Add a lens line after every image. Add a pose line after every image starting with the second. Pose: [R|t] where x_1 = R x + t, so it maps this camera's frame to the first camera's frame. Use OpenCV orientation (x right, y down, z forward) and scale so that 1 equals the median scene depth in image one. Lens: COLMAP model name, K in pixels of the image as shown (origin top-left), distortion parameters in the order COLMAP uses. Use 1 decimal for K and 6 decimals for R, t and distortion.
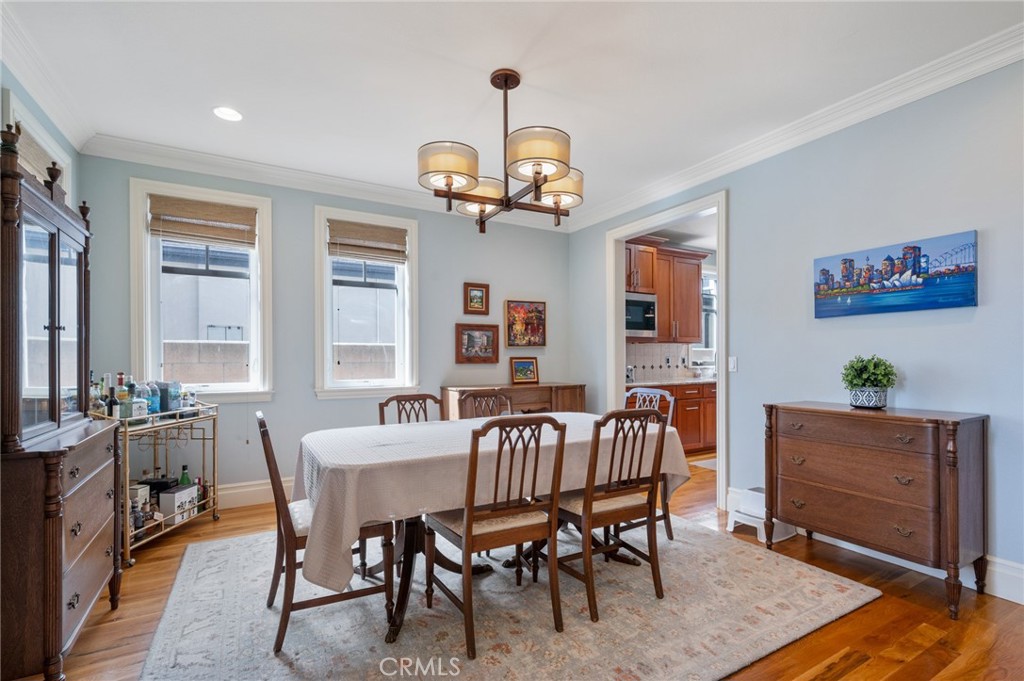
lens RADIAL K [[466.1, 0, 511.4], [0, 466.1, 348.0], [0, 0, 1]] dist [-0.005199, -0.000251]
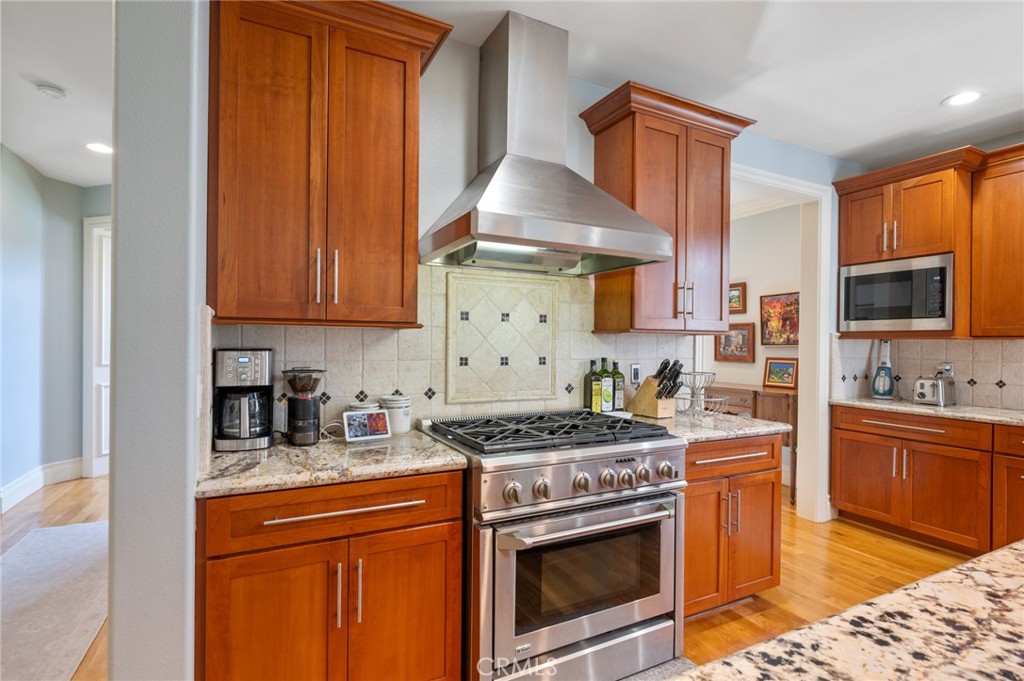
lens RADIAL K [[498.4, 0, 512.6], [0, 498.4, 343.7], [0, 0, 1]] dist [0.023038, 0.000679]
pose [[-0.040339, -0.001246, -0.999185, 1.007140], [-0.001673, 0.999998, -0.001180, -0.004989], [0.999185, 0.001624, -0.040341, 0.547064]]
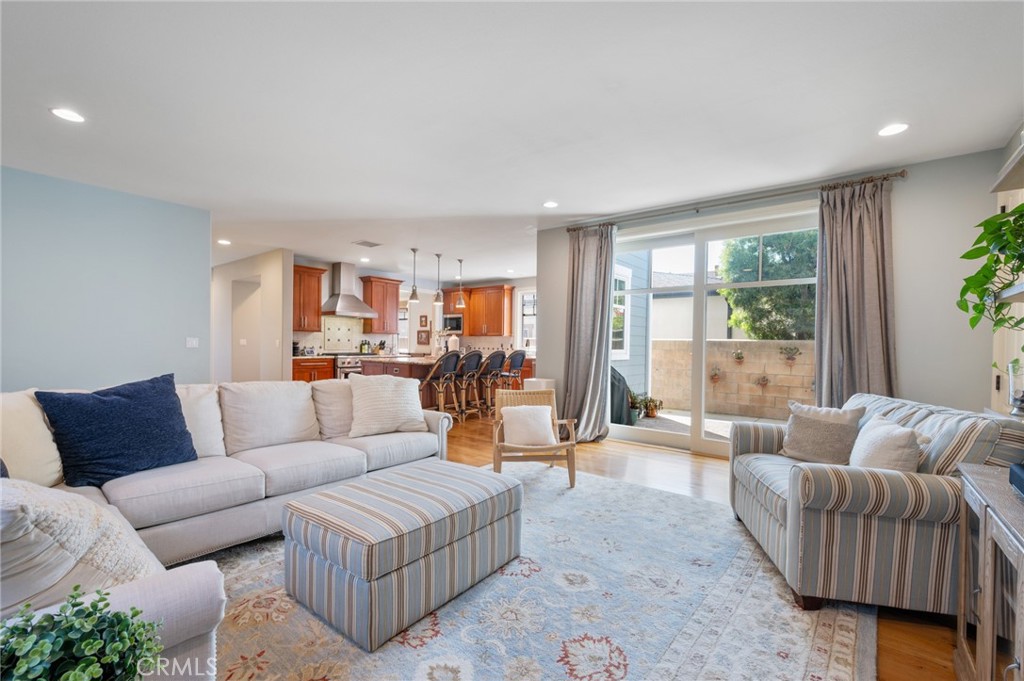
lens RADIAL K [[440.9, 0, 519.3], [0, 440.9, 344.7], [0, 0, 1]] dist [0.003639, 0.000557]
pose [[0.392113, 0.004968, -0.919904, 2.462333], [-0.005556, 0.999980, 0.003032, 0.021315], [0.919900, 0.003922, 0.392133, 0.489293]]
